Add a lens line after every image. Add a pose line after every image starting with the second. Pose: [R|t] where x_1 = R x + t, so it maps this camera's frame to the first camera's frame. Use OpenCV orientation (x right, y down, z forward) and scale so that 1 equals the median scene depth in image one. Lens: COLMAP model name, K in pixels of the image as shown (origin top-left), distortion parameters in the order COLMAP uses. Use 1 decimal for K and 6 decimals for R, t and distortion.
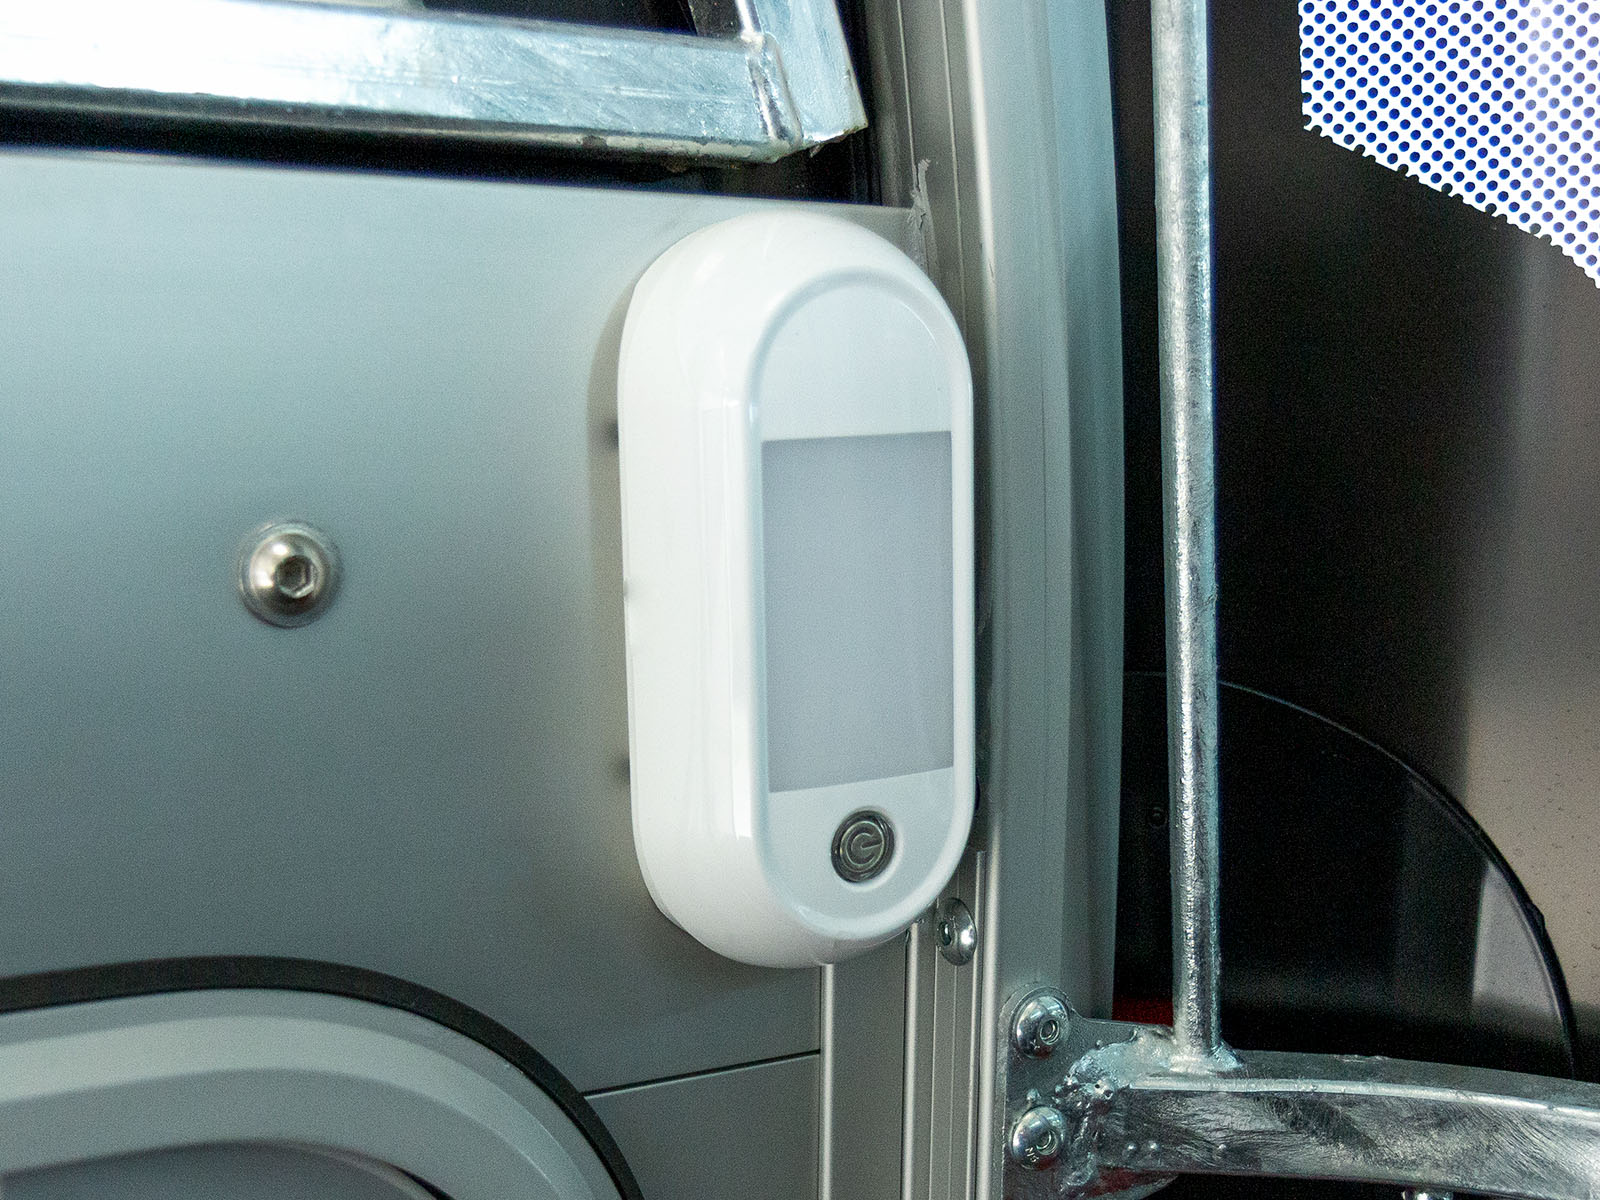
lens RADIAL K [[1383.2, 0, 796.7], [0, 1383.2, 598.1], [0, 0, 1]] dist [0.004915, 0.002445]
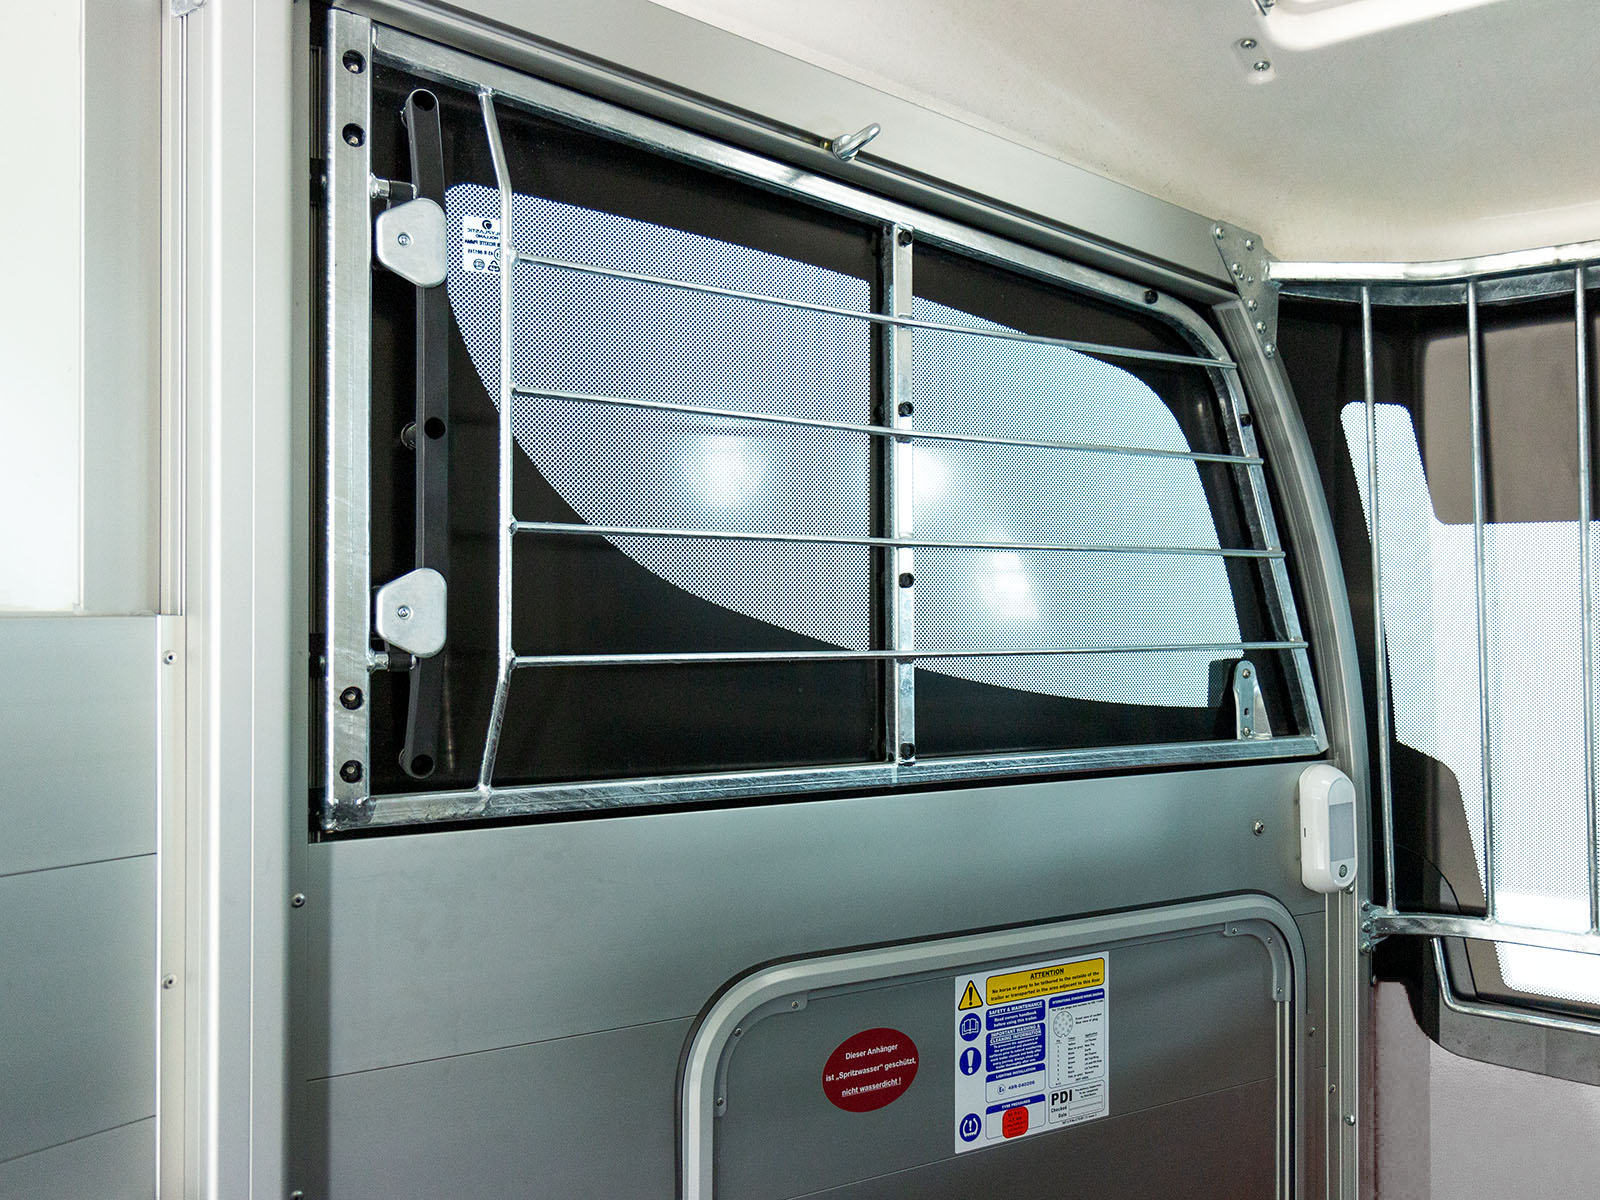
lens RADIAL K [[1383.2, 0, 796.7], [0, 1383.2, 598.1], [0, 0, 1]] dist [0.004915, 0.002445]
pose [[0.998992, -0.006529, 0.044421, -2.363616], [0.012194, 0.991638, -0.128473, -0.230305], [-0.043211, 0.128885, 0.990718, -4.612315]]
